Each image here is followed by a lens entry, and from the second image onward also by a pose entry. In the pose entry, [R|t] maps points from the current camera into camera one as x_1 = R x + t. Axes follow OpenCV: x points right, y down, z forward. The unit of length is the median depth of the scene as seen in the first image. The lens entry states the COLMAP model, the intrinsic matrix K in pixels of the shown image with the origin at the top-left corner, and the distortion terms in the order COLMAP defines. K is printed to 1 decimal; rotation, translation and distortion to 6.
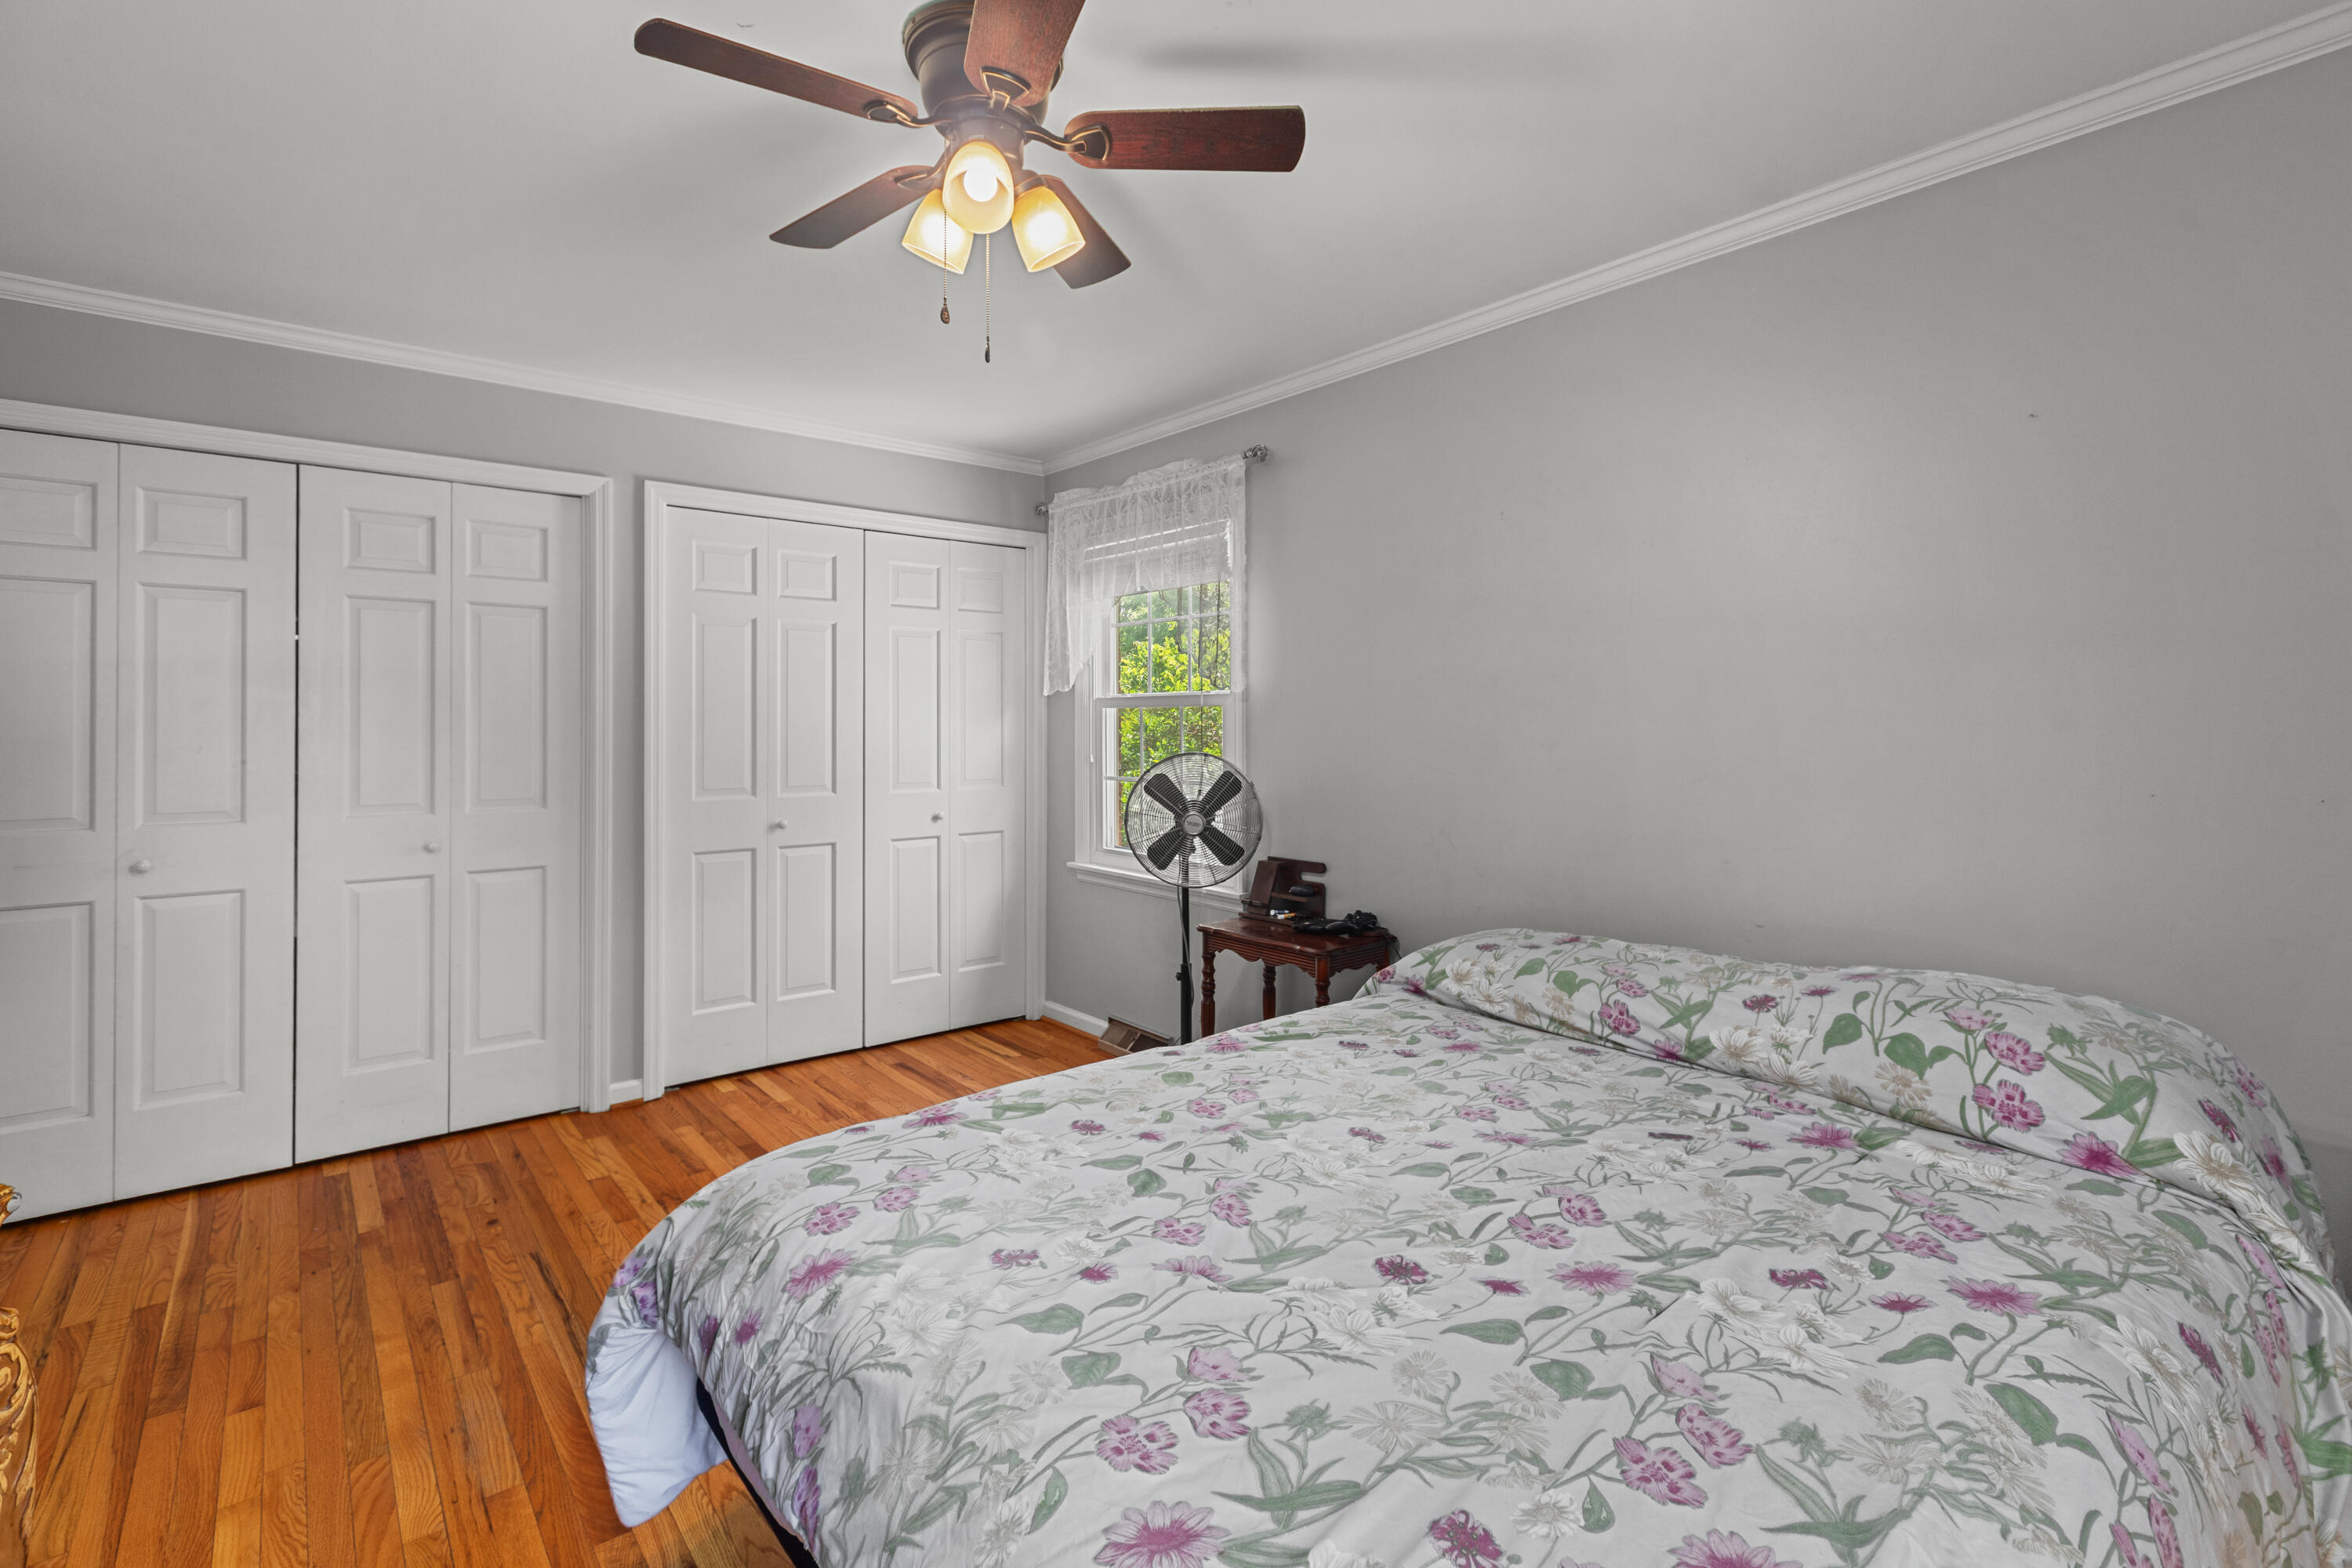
lens RADIAL K [[1069.8, 0, 1181.8], [0, 1069.8, 779.8], [0, 0, 1]] dist [0.003013, -0.000009]
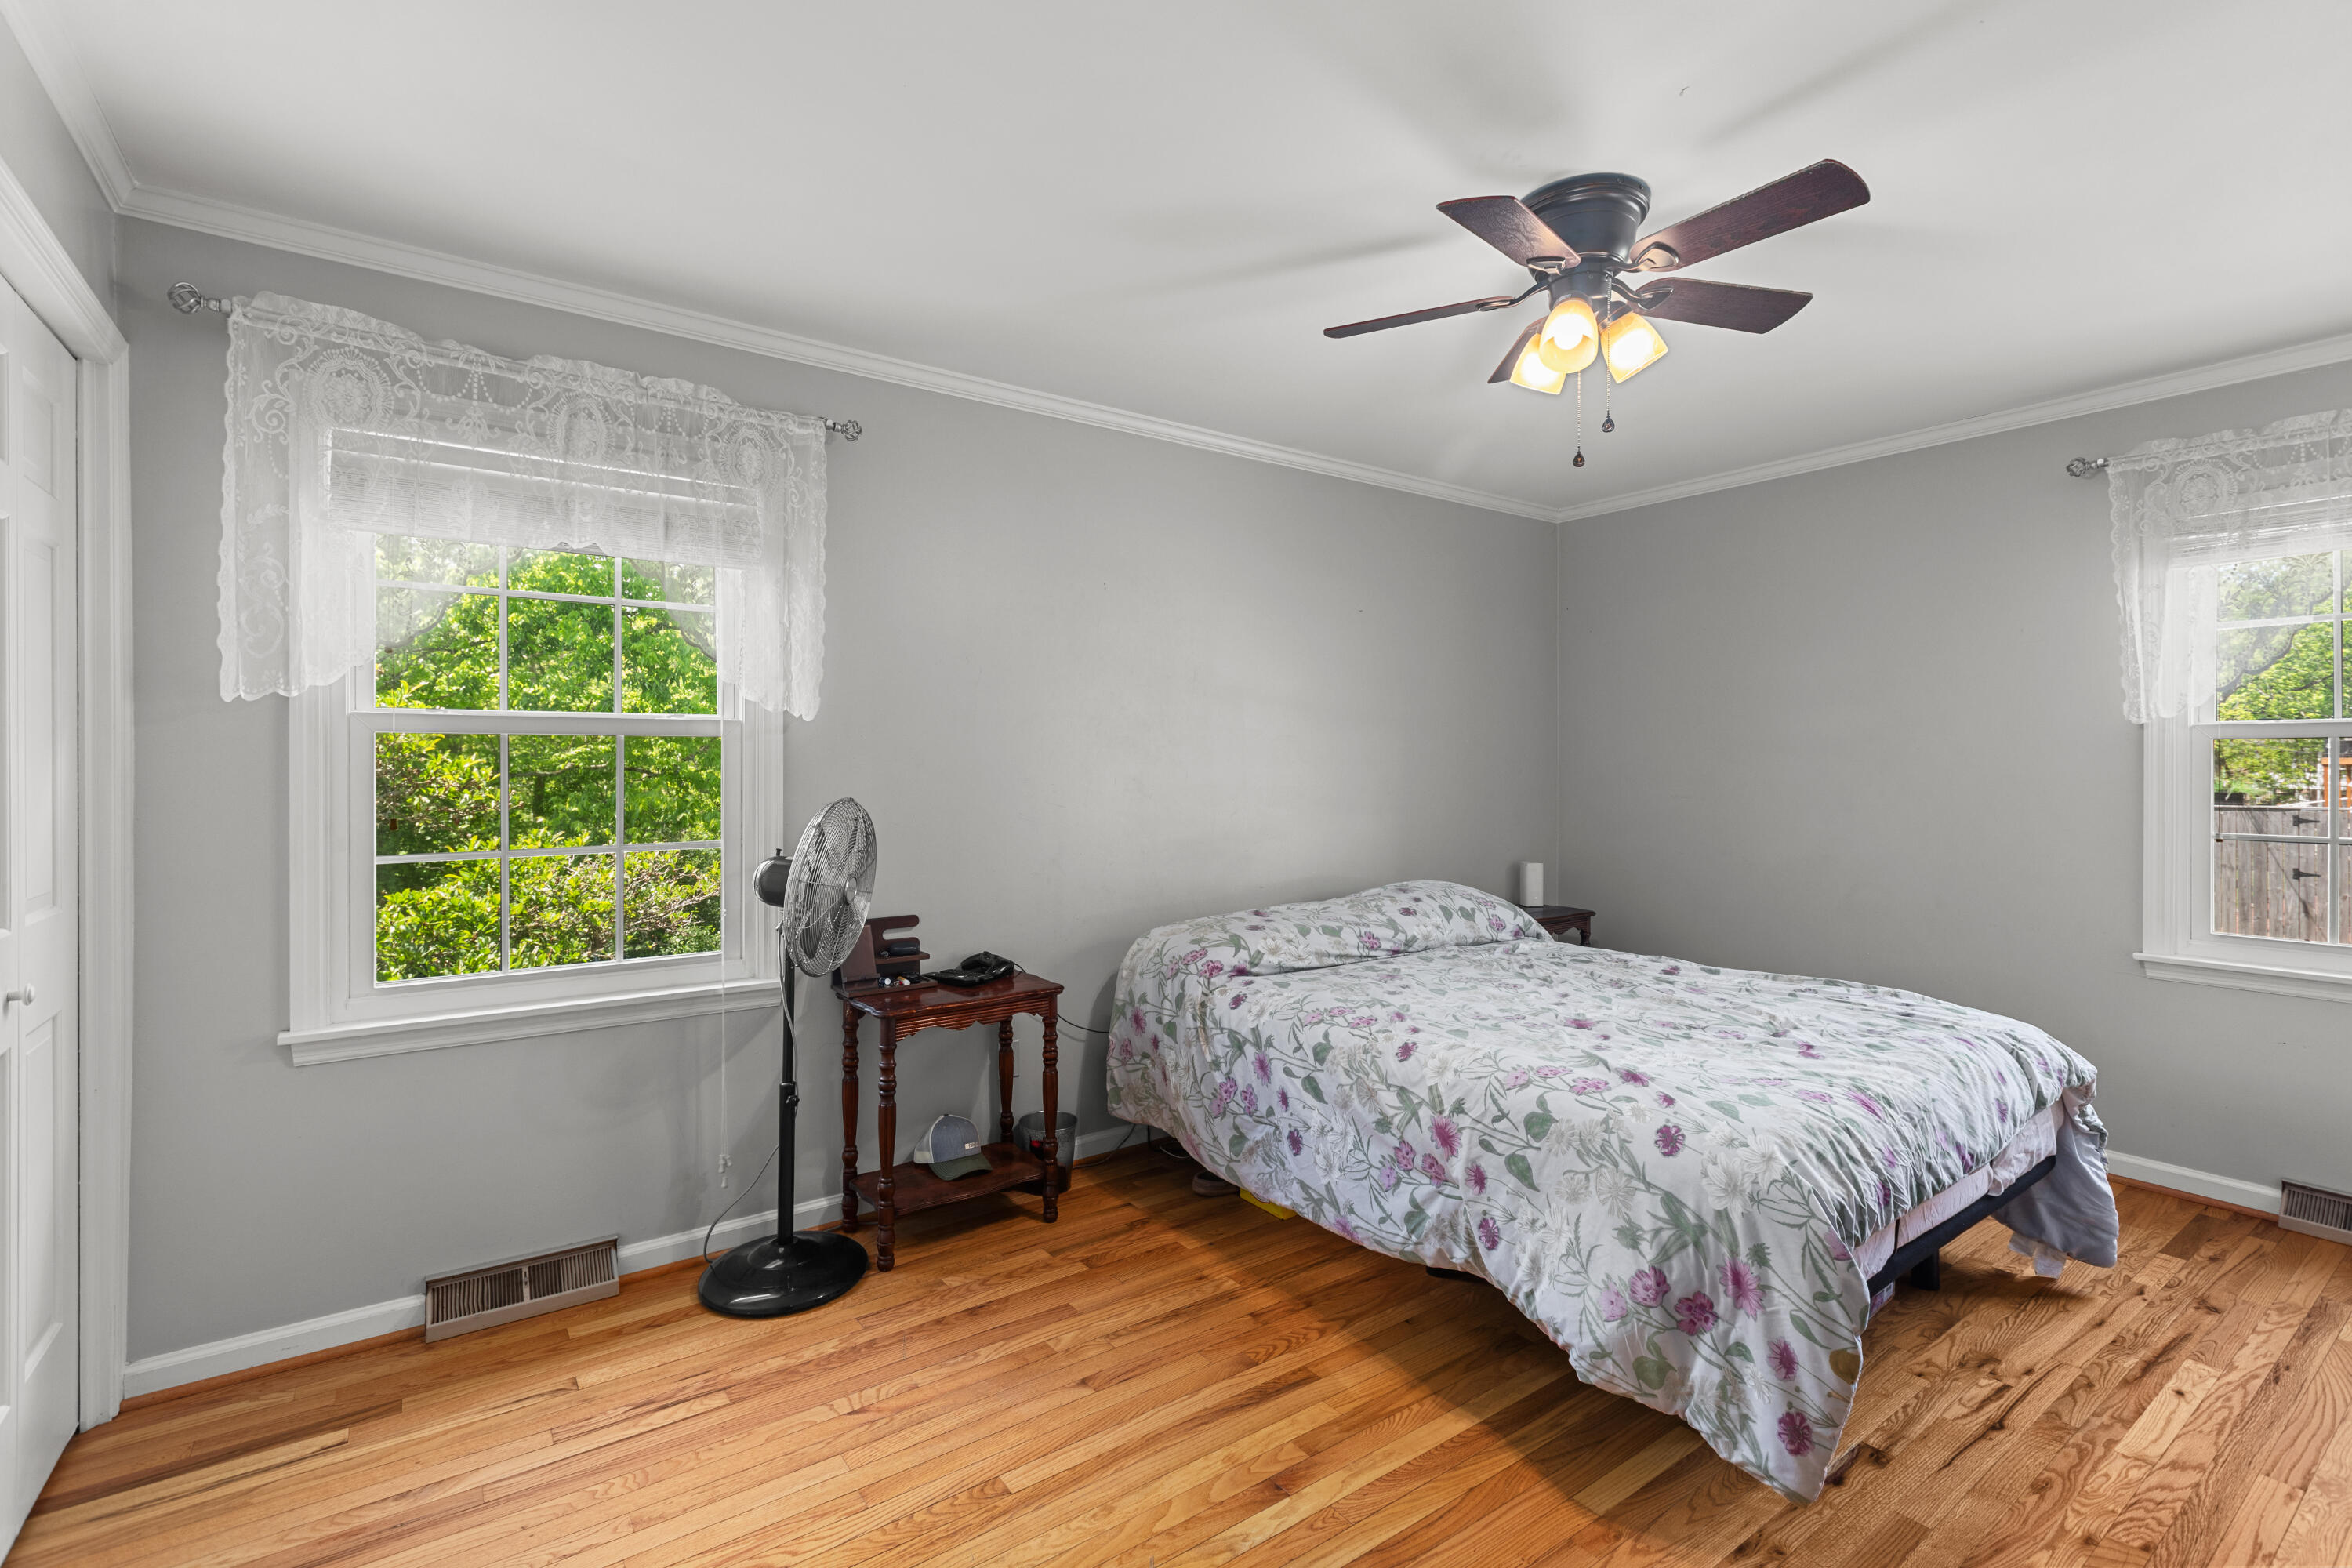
lens RADIAL K [[1069.8, 0, 1181.8], [0, 1069.8, 779.8], [0, 0, 1]] dist [0.003013, -0.000009]
pose [[0.044556, -0.014423, 0.998903, -0.802022], [0.045170, 0.998902, 0.012409, -0.038786], [-0.997985, 0.044567, 0.045159, 0.770257]]
